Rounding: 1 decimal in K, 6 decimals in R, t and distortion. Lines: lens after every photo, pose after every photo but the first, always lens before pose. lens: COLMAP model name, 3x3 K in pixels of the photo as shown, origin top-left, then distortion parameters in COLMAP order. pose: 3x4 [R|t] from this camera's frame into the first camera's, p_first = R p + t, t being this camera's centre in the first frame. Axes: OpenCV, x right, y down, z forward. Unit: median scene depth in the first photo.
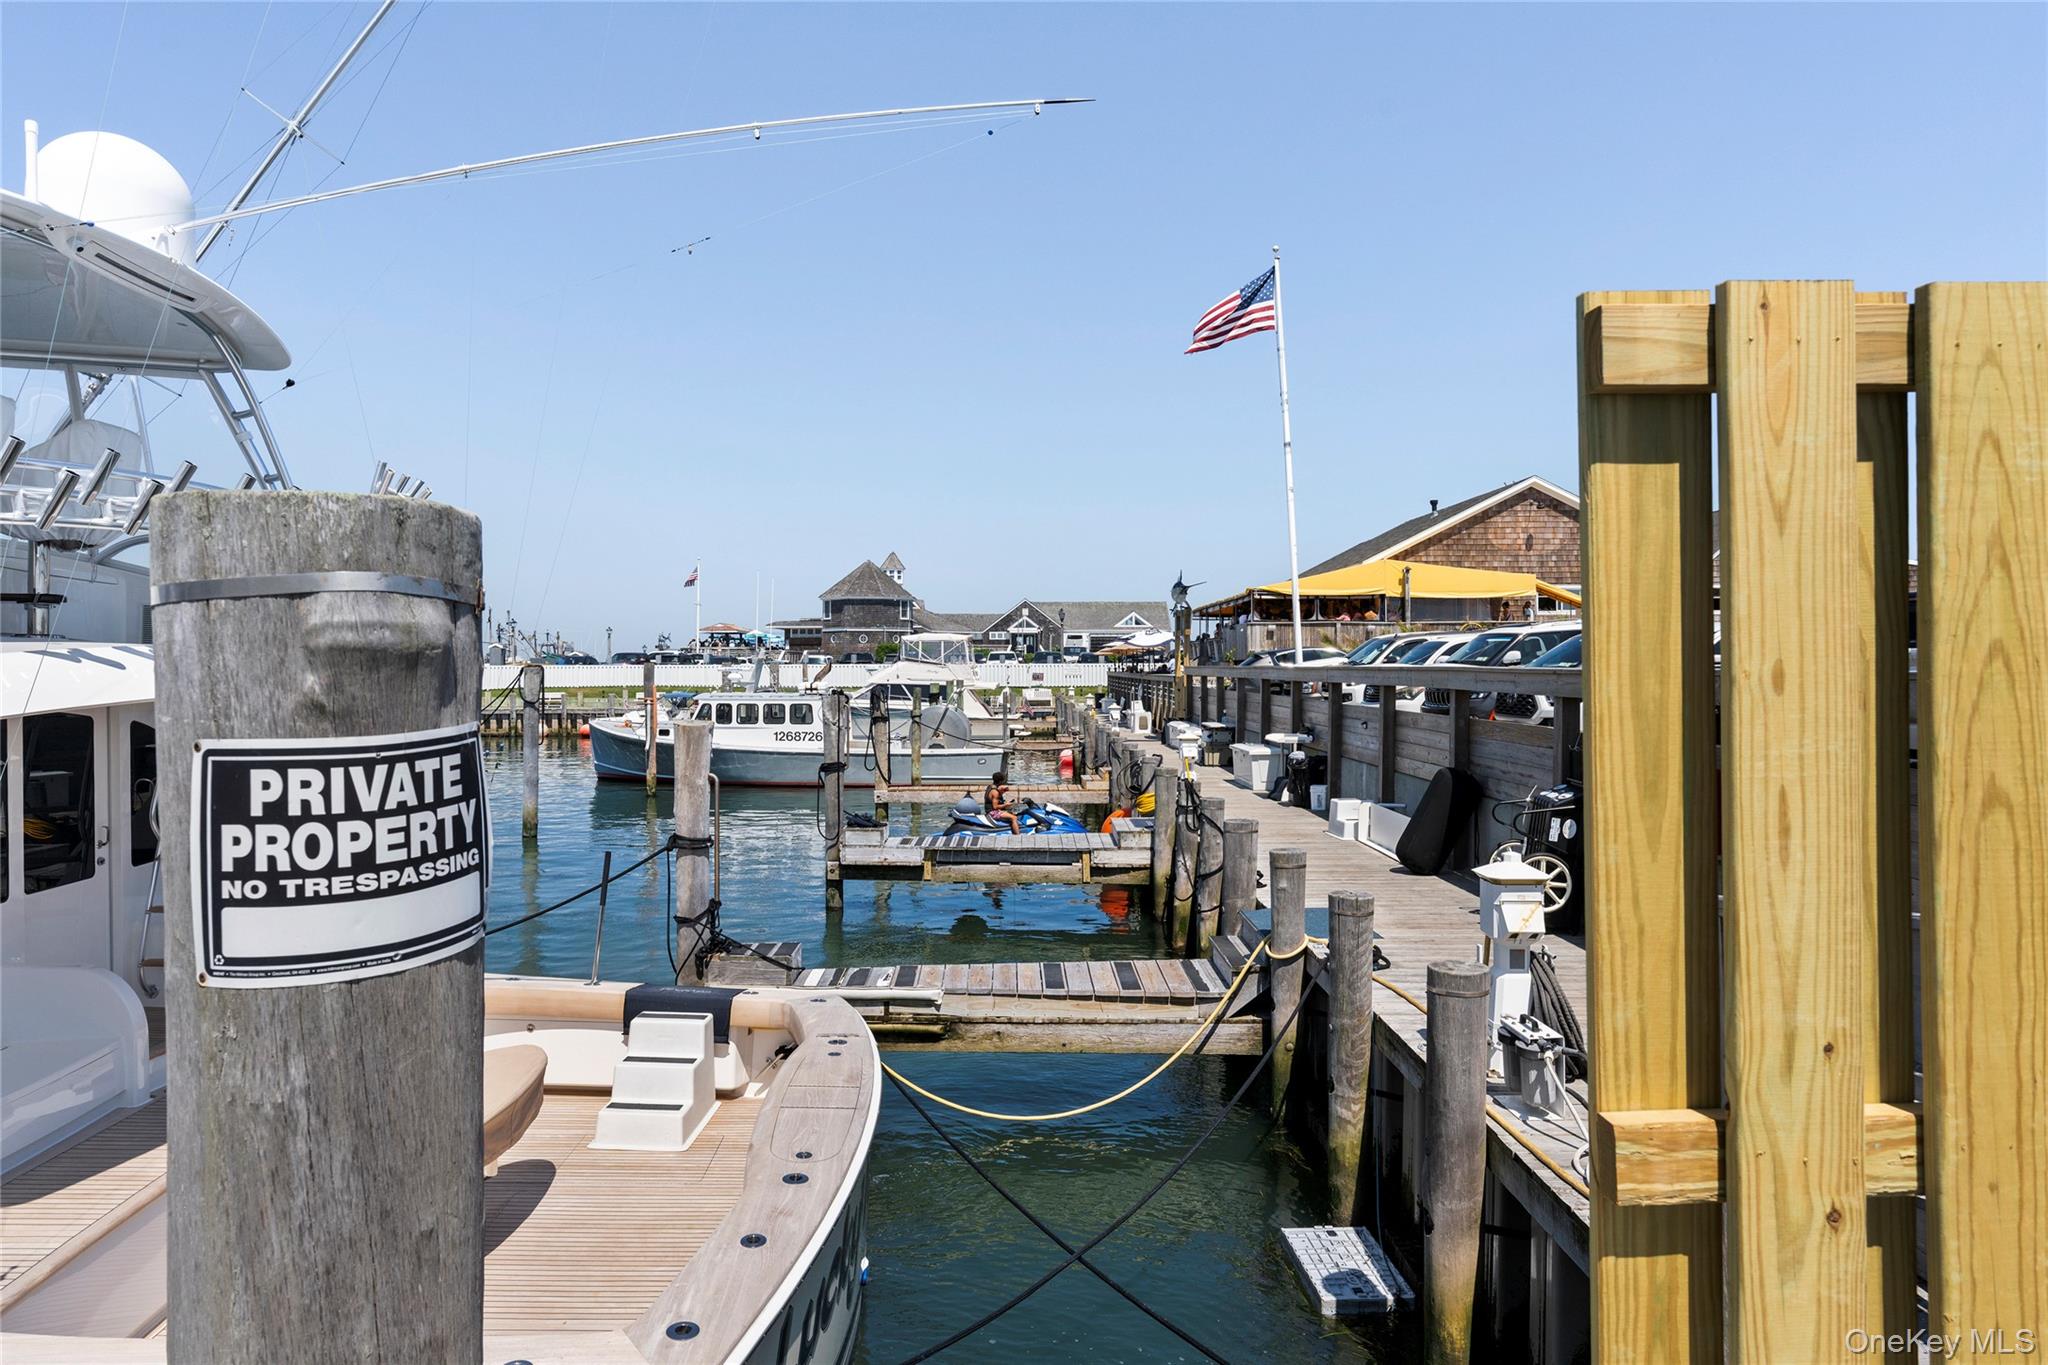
lens RADIAL K [[1240.5, 0, 1024.4], [0, 1240.5, 672.1], [0, 0, 1]] dist [0.006396, 0.000961]
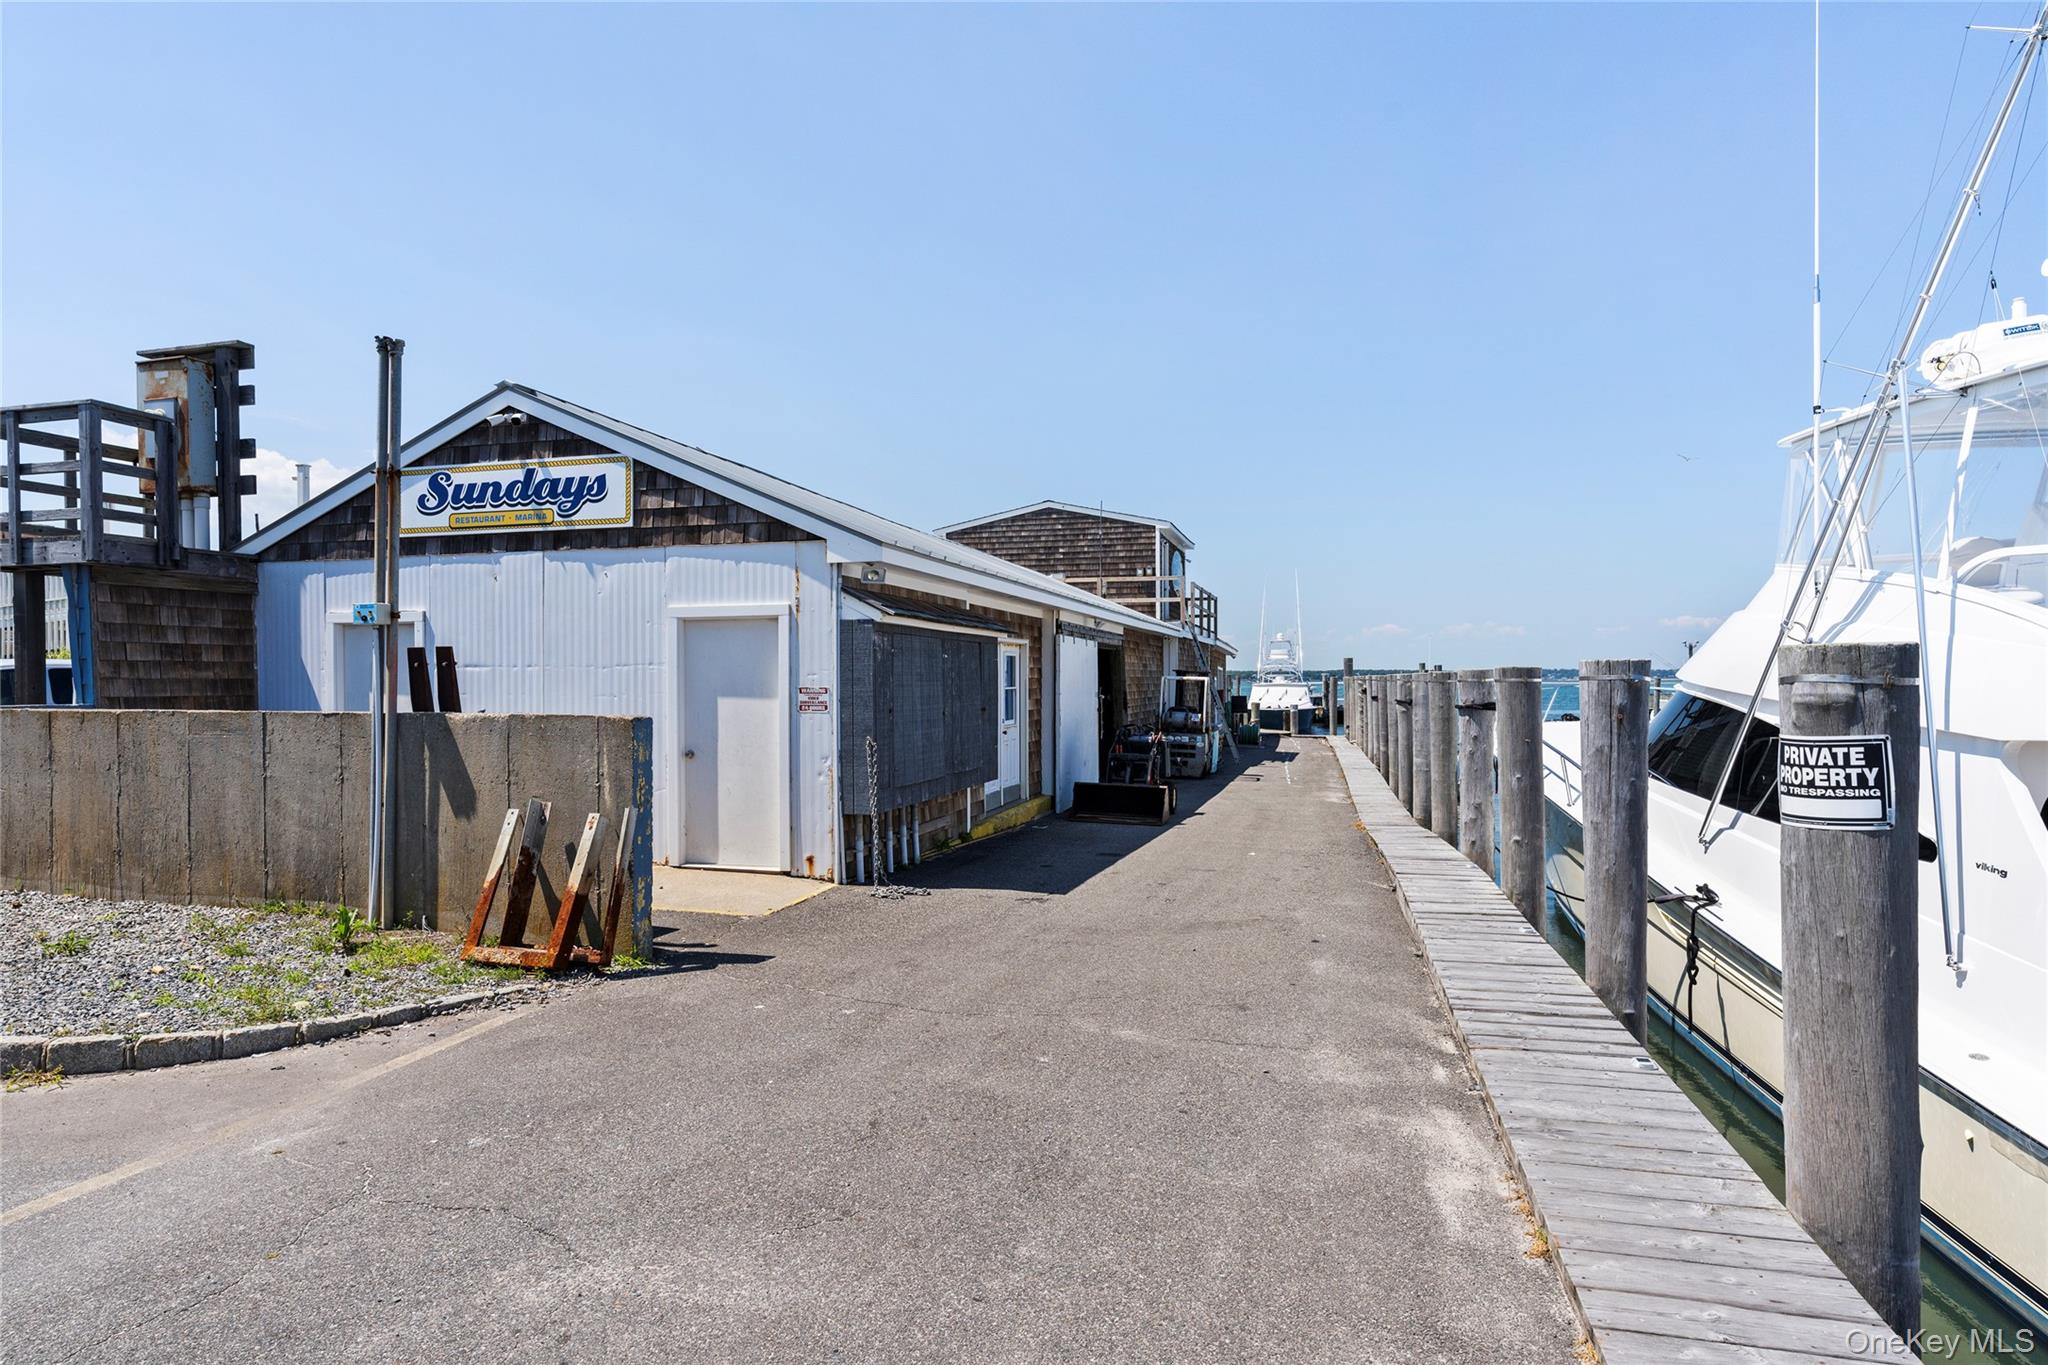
lens RADIAL K [[1115.2, 0, 1024.7], [0, 1115.2, 677.9], [0, 0, 1]] dist [0.003031, 0.000119]
pose [[-0.247698, 0.001335, -0.968836, 2.156291], [-0.001600, 0.999997, 0.001787, -0.073698], [0.968836, 0.001993, -0.247695, -0.031710]]
